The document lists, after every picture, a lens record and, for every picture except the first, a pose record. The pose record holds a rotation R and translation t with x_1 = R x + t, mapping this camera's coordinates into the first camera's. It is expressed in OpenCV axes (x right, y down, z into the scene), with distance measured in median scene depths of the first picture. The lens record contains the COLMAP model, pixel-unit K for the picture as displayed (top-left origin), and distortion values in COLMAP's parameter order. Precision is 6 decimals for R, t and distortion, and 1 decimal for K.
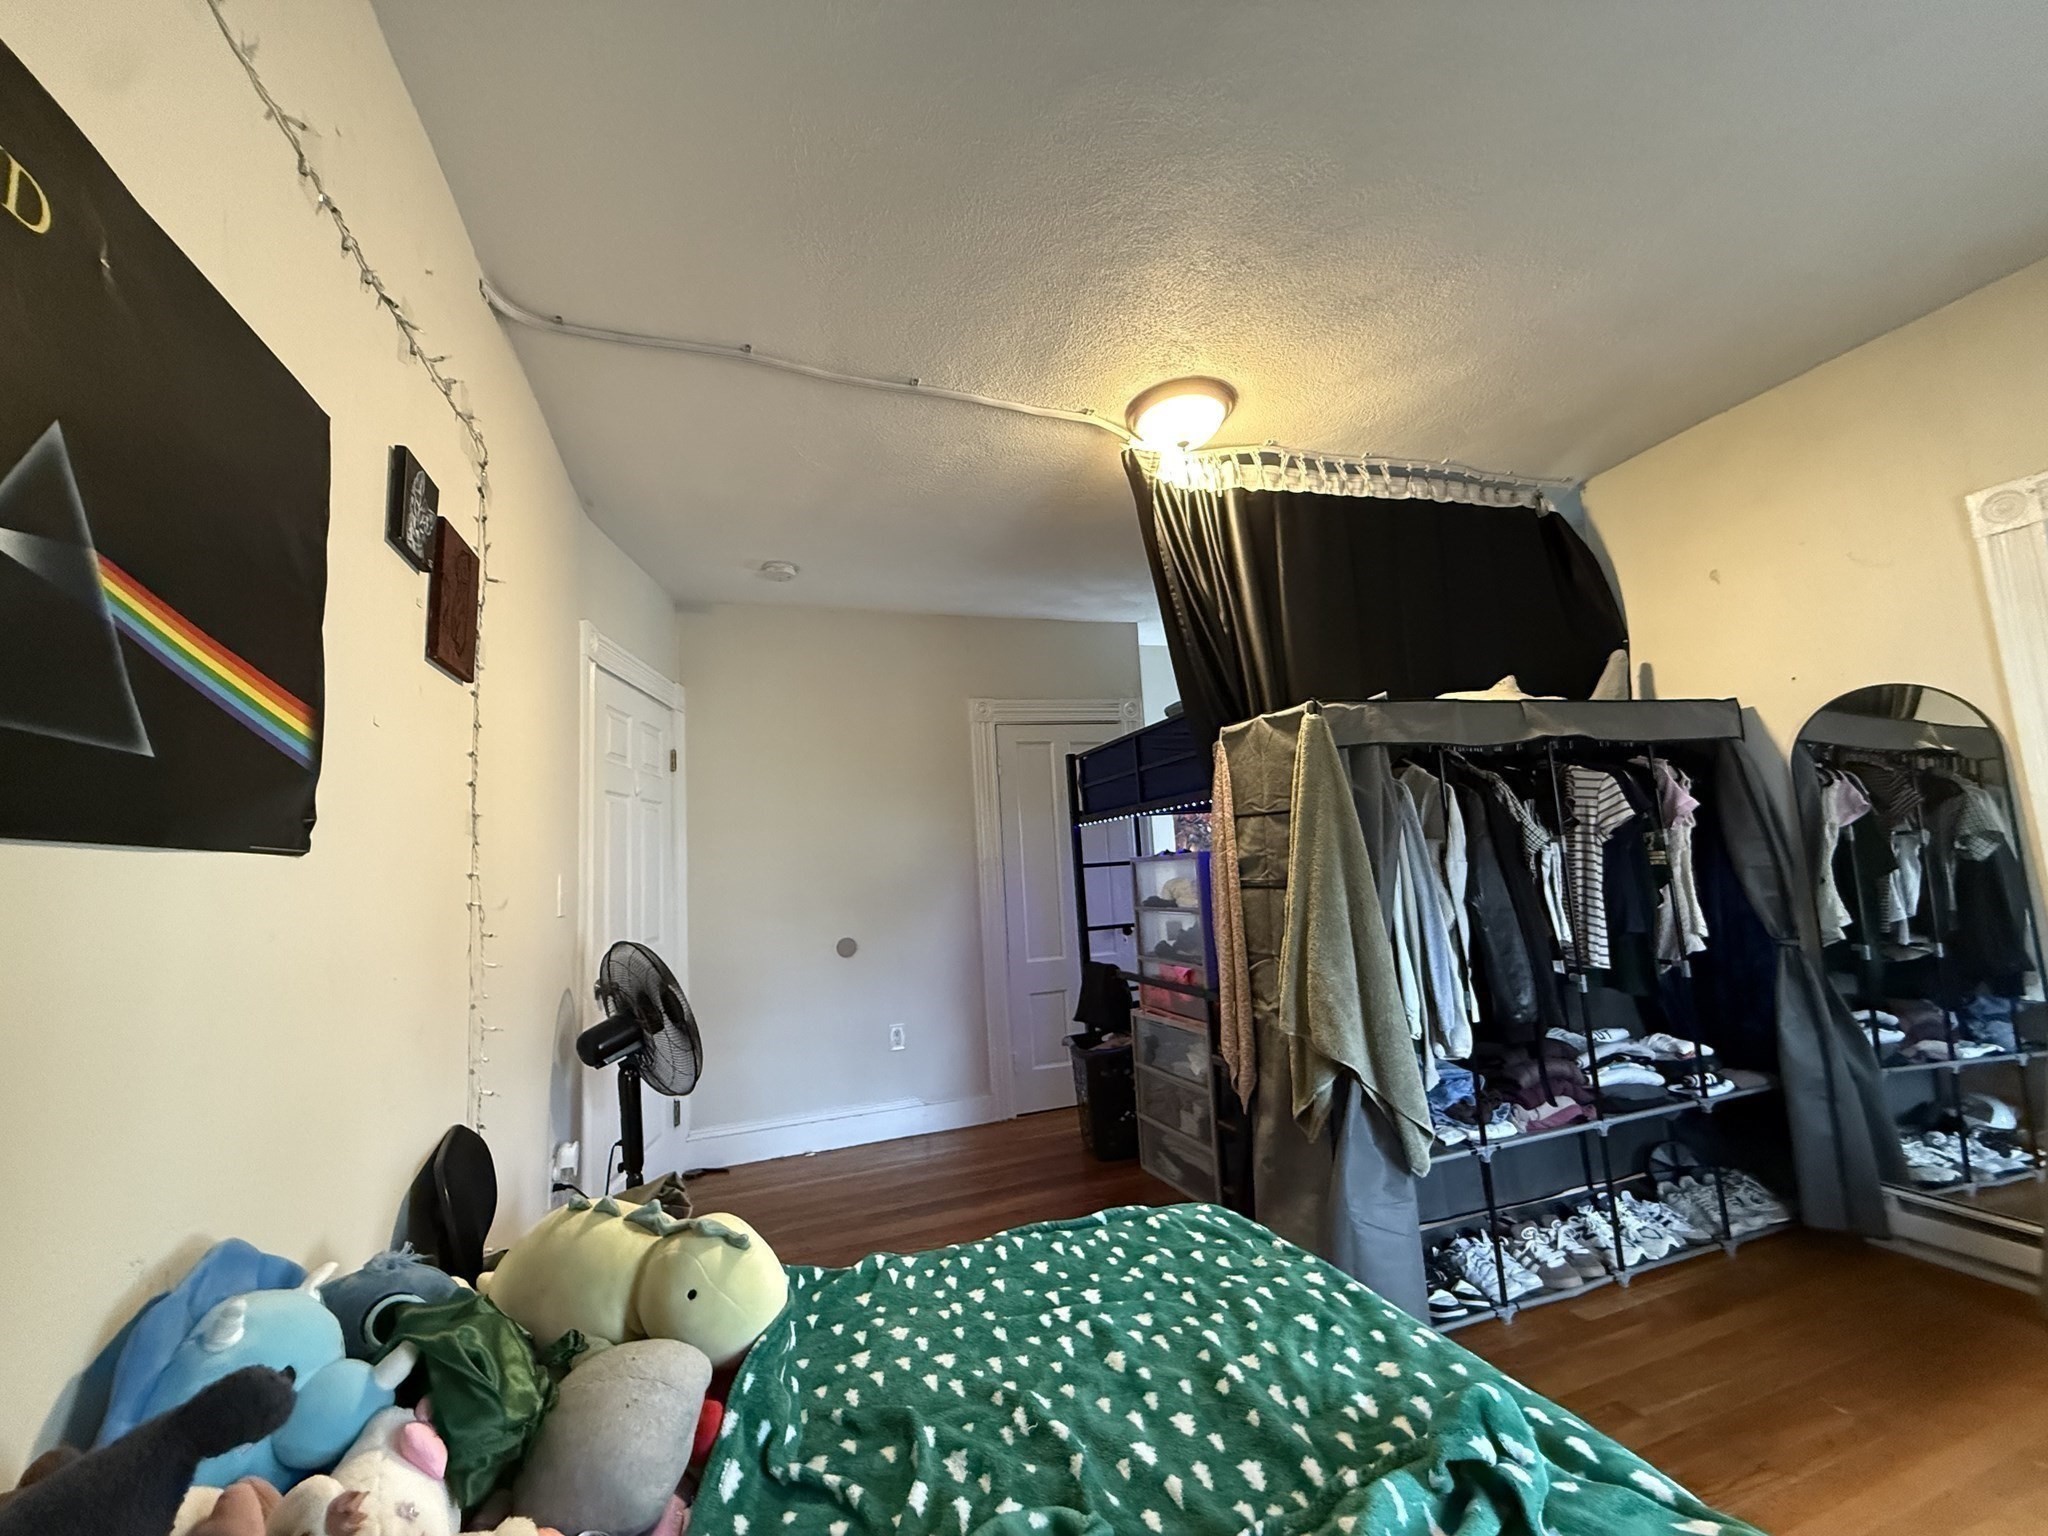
lens RADIAL K [[818.5, 0, 1017.7], [0, 818.5, 771.9], [0, 0, 1]] dist [-0.001682, 0.000420]
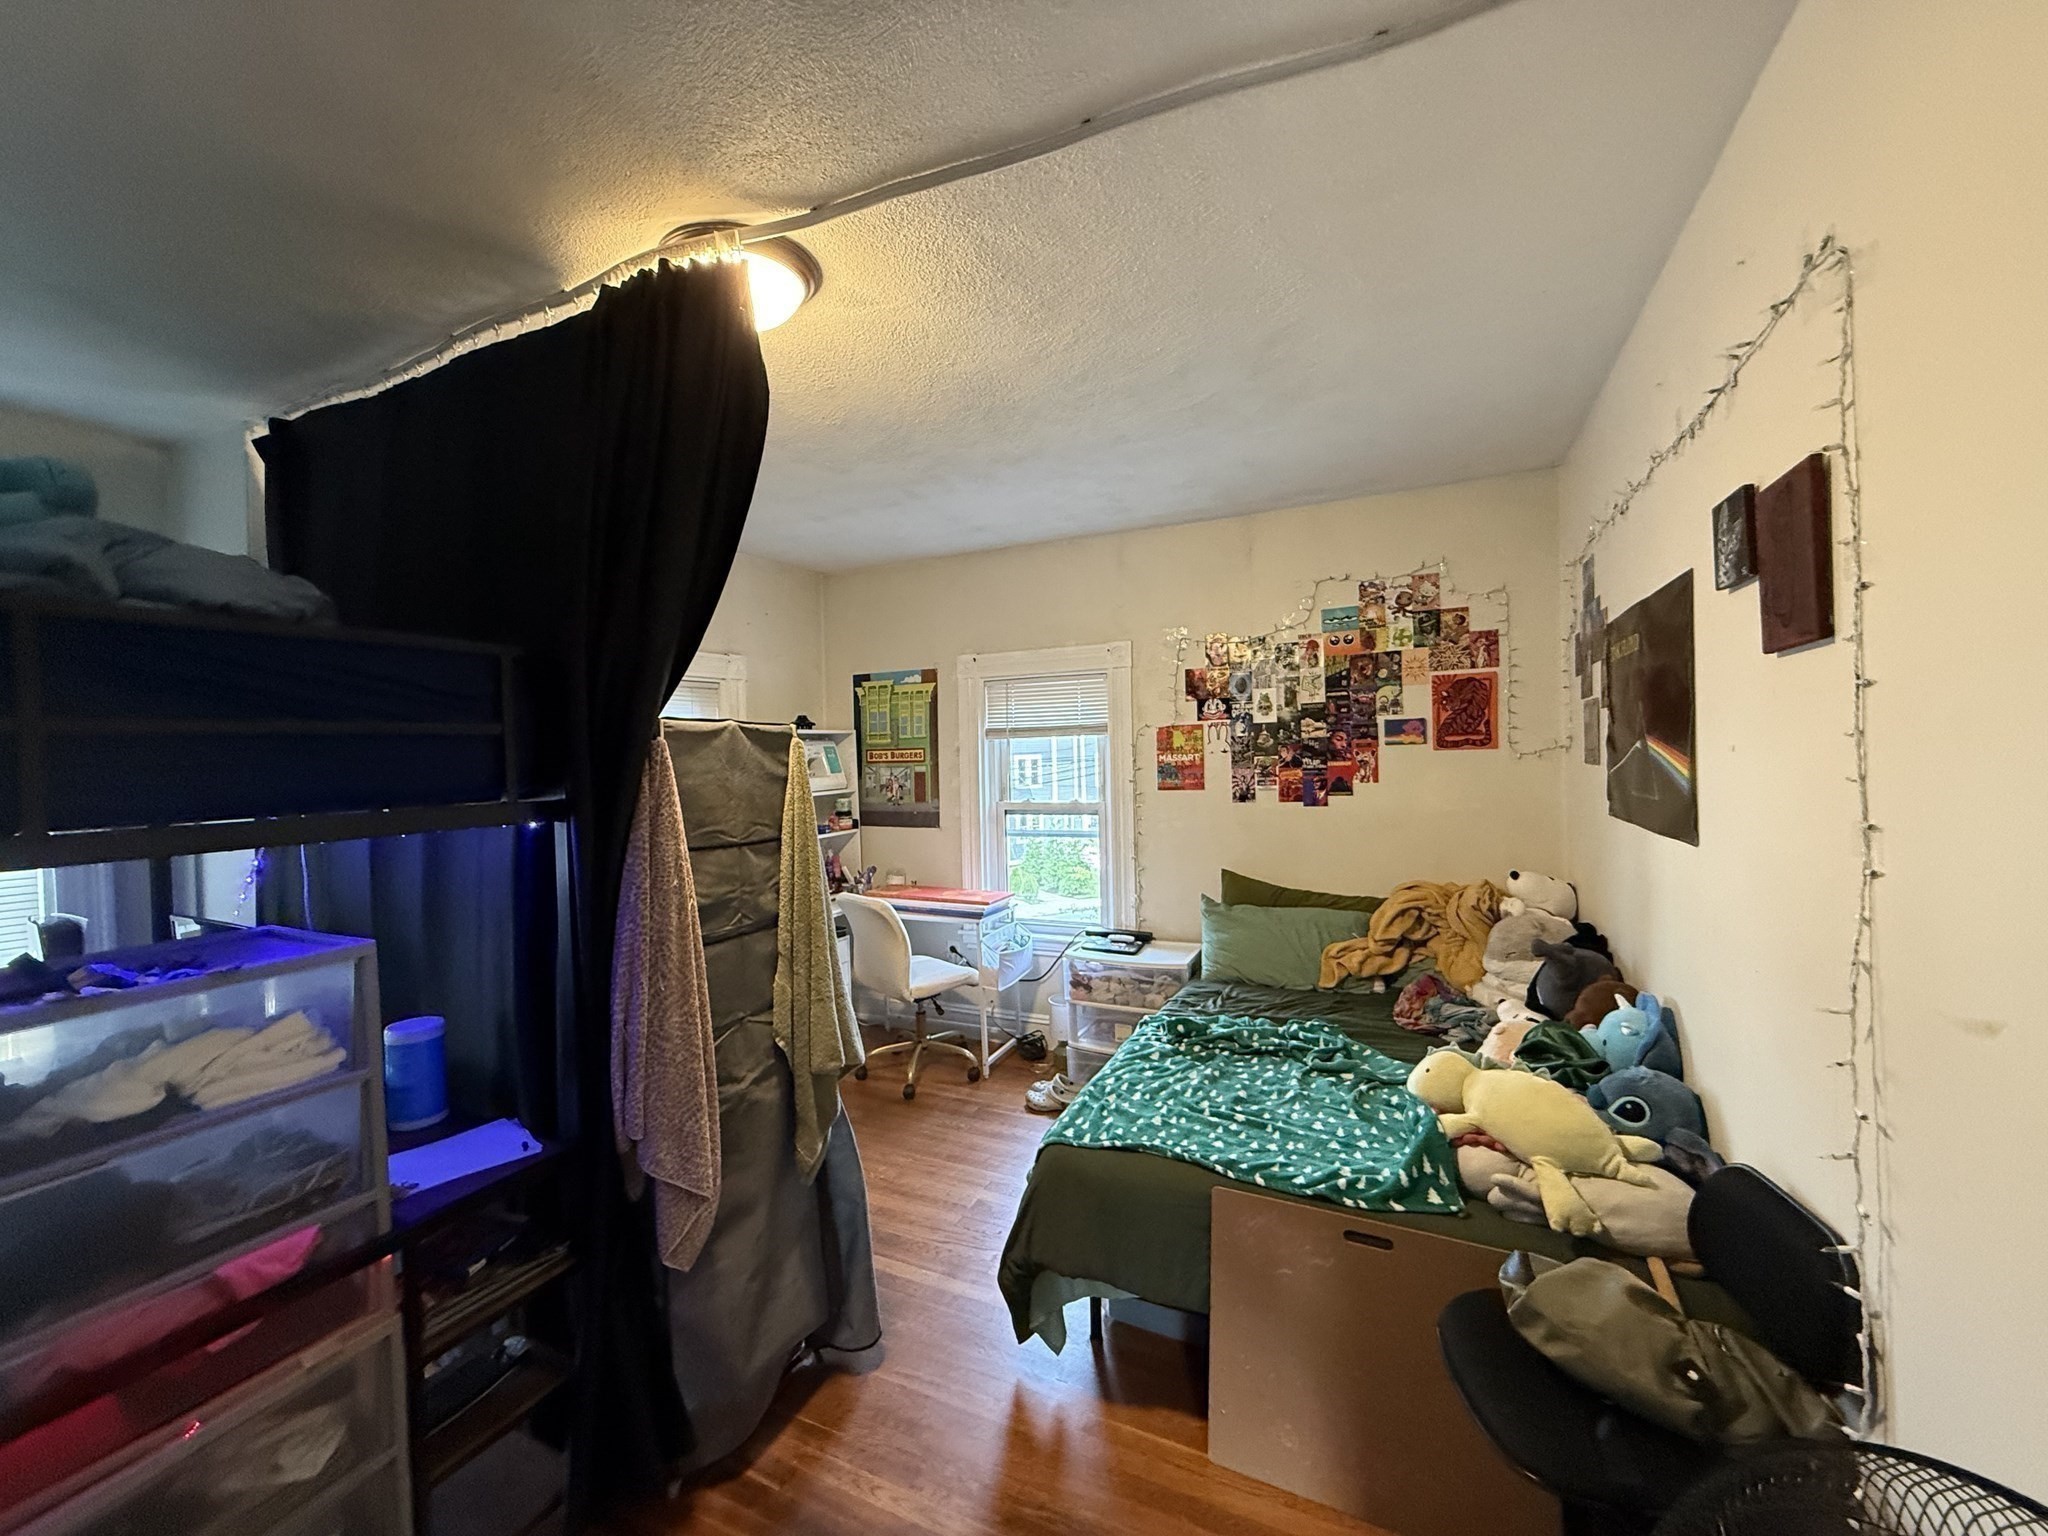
lens RADIAL K [[818.5, 0, 1017.7], [0, 818.5, 771.9], [0, 0, 1]] dist [-0.001682, 0.000420]
pose [[-0.704018, 0.065345, 0.707170, -0.460087], [-0.012433, 0.994471, -0.104270, 0.060524], [-0.710074, -0.082200, -0.699313, 1.349654]]
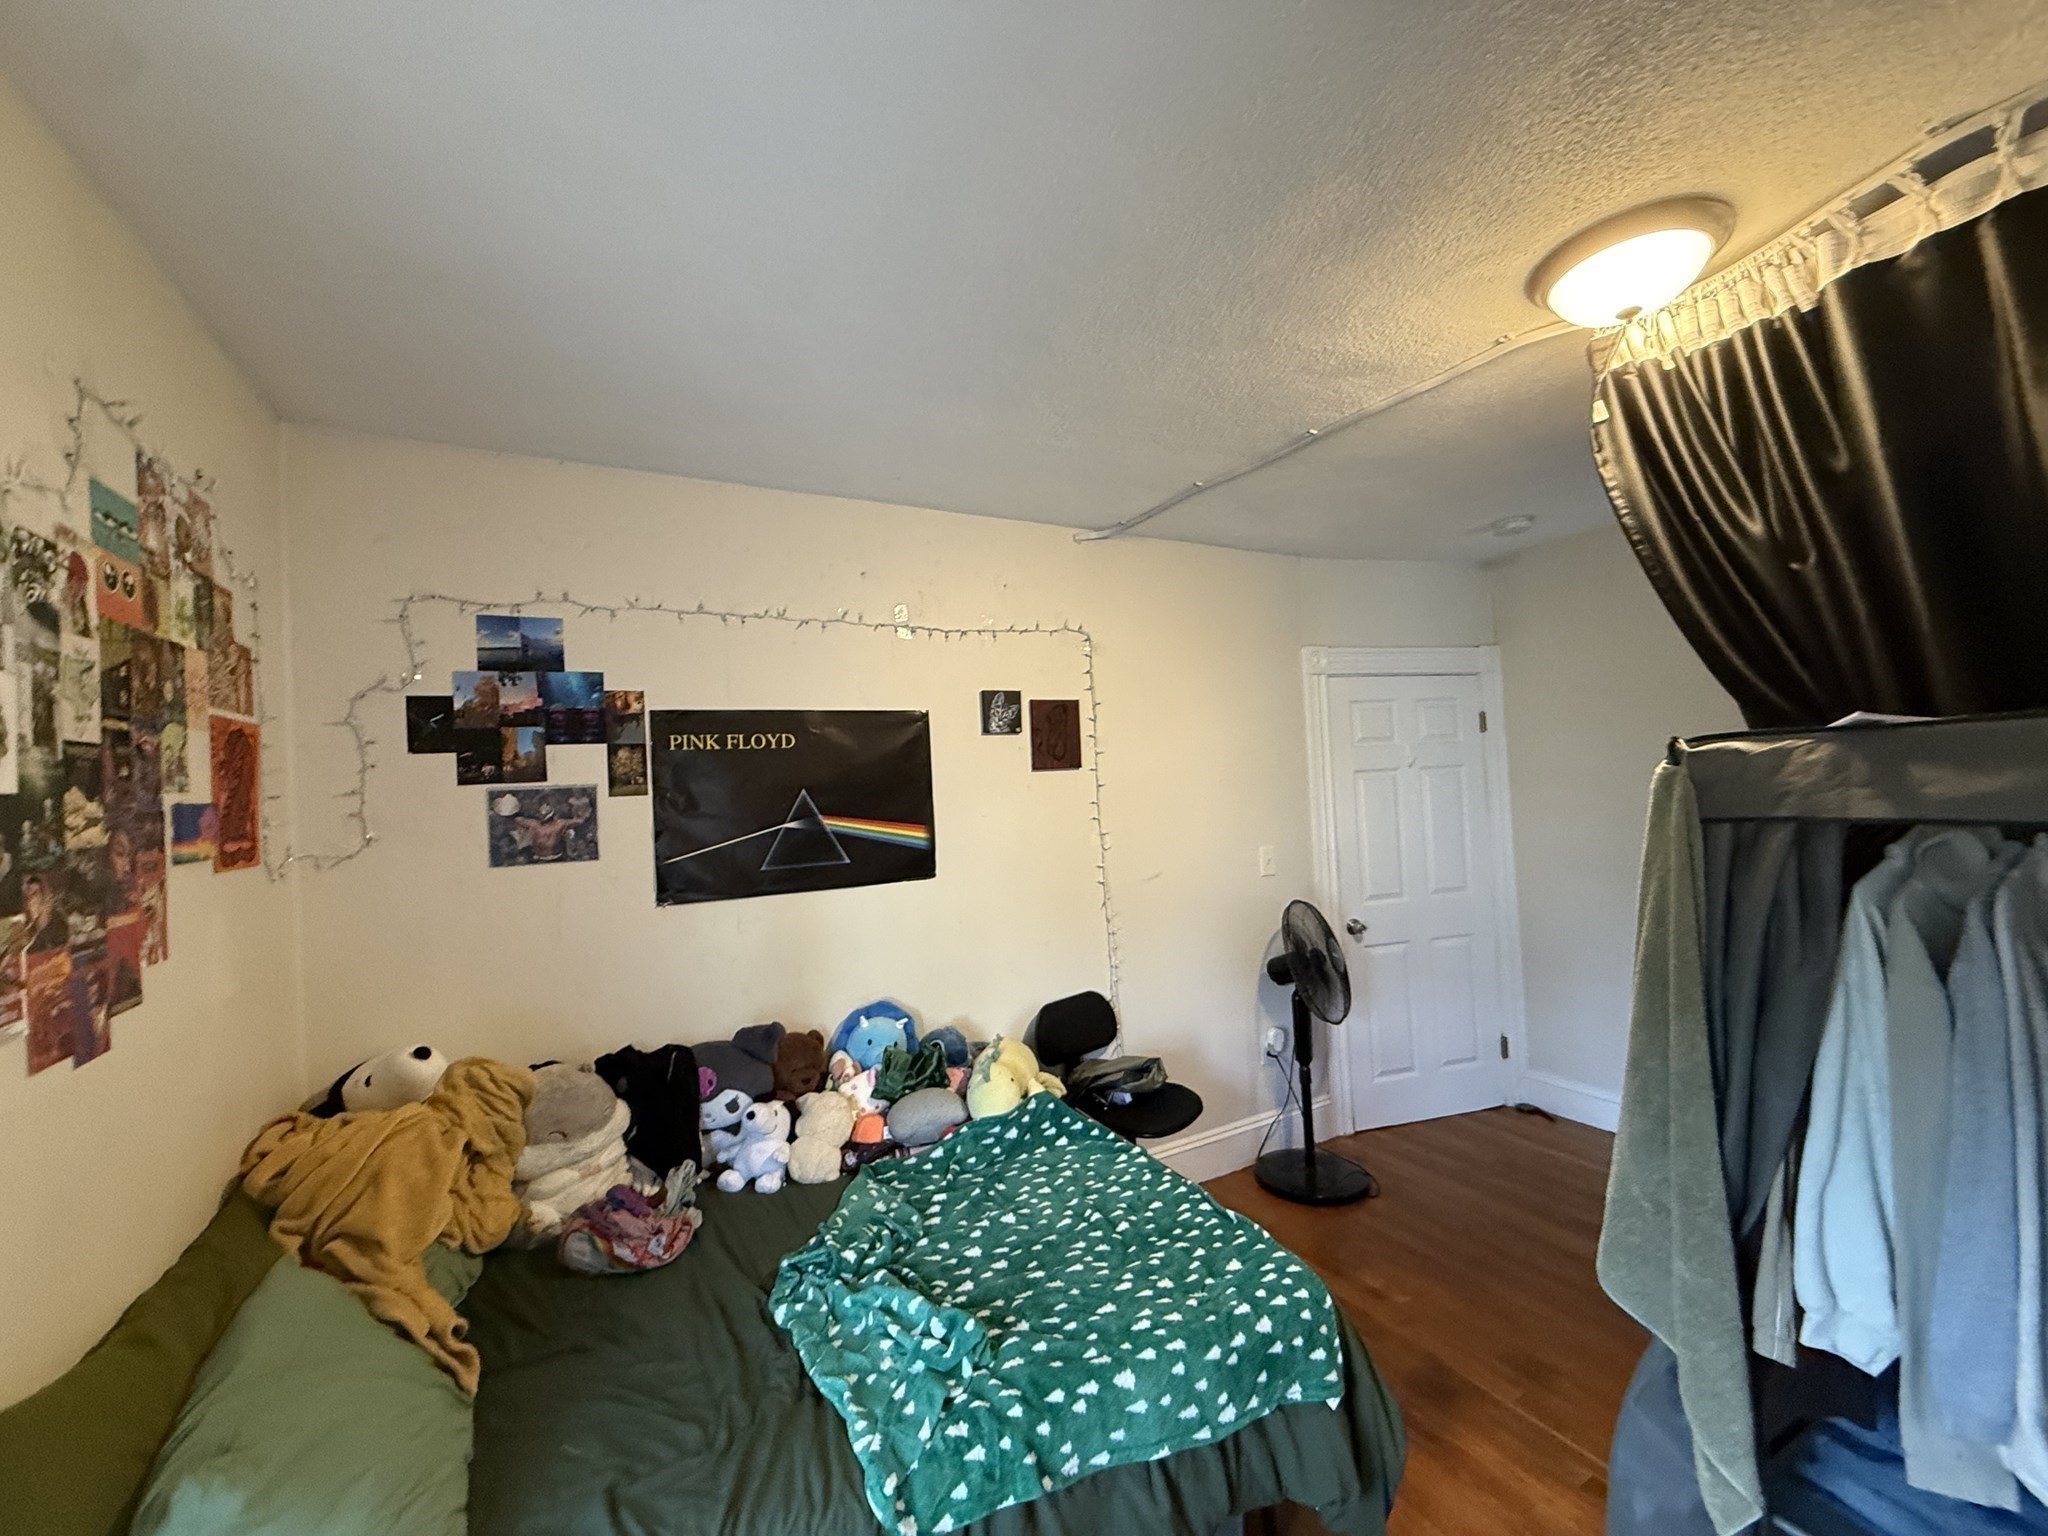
lens RADIAL K [[818.5, 0, 1017.7], [0, 818.5, 771.9], [0, 0, 1]] dist [-0.001682, 0.000420]
pose [[0.164750, 0.032148, -0.985811, 0.807293], [0.151018, 0.986862, 0.057421, -0.157176], [0.974706, -0.158335, 0.157731, 0.380332]]
